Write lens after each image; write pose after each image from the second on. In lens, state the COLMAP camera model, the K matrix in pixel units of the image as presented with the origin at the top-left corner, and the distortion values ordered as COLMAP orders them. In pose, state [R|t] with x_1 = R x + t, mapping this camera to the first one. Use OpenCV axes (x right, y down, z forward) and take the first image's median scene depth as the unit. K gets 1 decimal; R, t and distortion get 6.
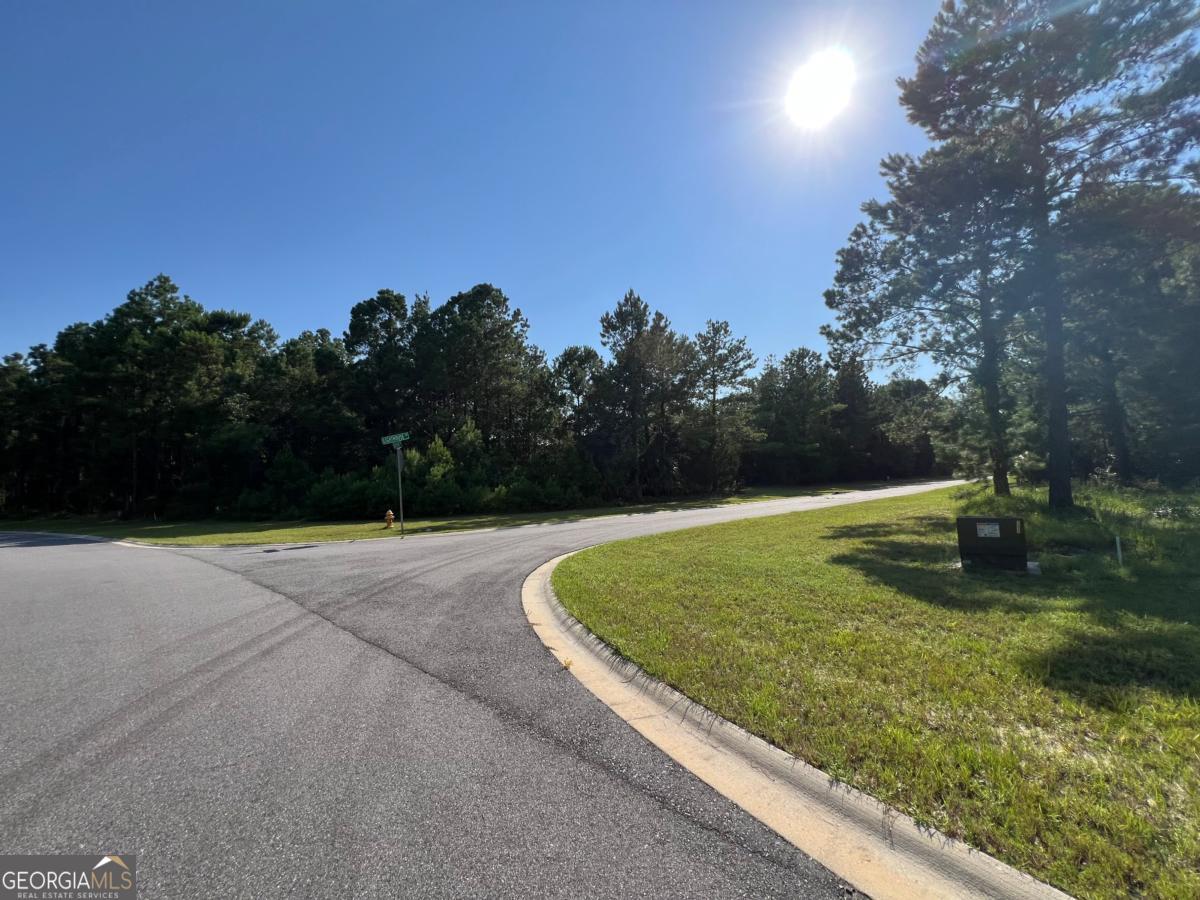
lens RADIAL K [[481.8, 0, 600.0], [0, 481.8, 450.0], [0, 0, 1]] dist [0.007565, -0.000272]
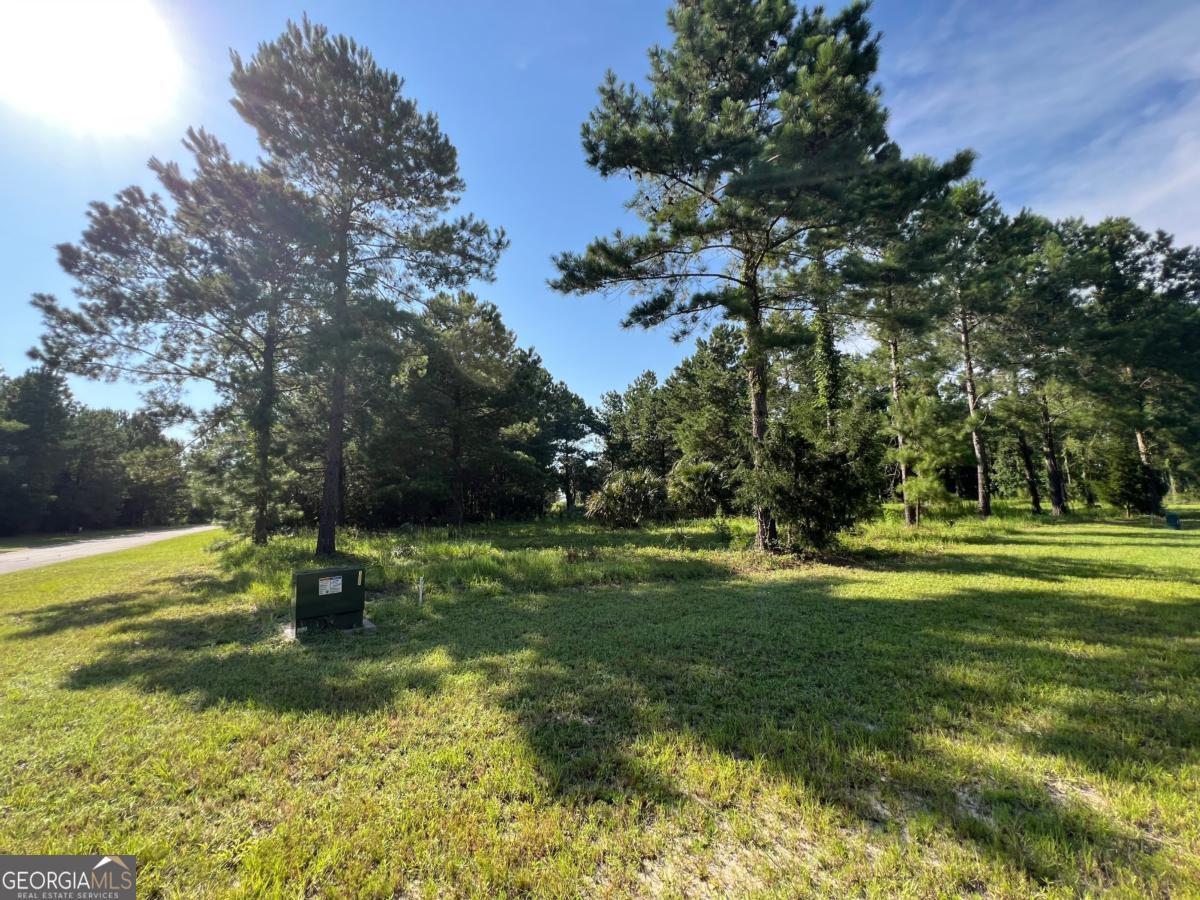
lens RADIAL K [[481.8, 0, 600.0], [0, 481.8, 450.0], [0, 0, 1]] dist [0.007565, -0.000272]
pose [[0.209032, 0.144842, 0.967123, 0.016444], [-0.045551, 0.989339, -0.138324, 0.009144], [-0.976847, -0.015139, 0.213401, 0.131597]]
